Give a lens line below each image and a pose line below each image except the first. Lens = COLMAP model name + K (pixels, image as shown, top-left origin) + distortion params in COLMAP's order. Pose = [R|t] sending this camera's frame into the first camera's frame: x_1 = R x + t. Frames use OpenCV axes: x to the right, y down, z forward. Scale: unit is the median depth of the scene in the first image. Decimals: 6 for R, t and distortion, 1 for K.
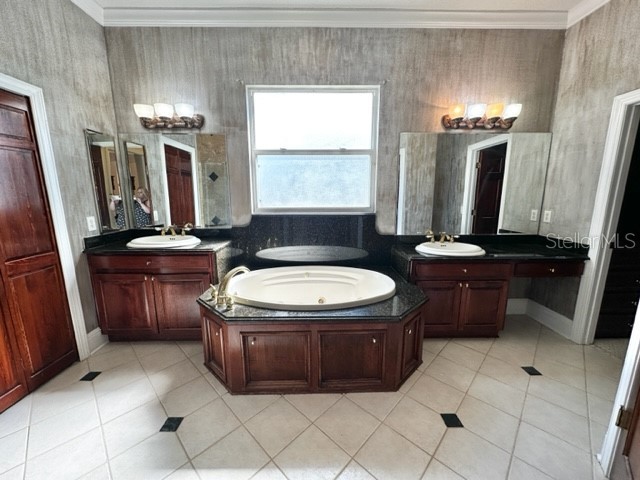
lens RADIAL K [[257.1, 0, 318.9], [0, 257.1, 241.5], [0, 0, 1]] dist [0.000860, 0.000146]
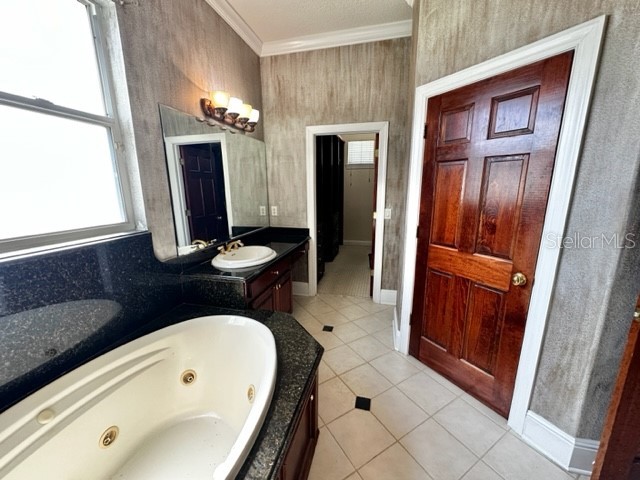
lens RADIAL K [[257.1, 0, 320.7], [0, 257.1, 241.1], [0, 0, 1]] dist [0.000860, 0.000146]
pose [[0.249654, -0.198349, 0.947803, -0.284211], [0.181170, 0.971080, 0.155500, -0.119861], [-0.951236, 0.132892, 0.278369, 0.505513]]
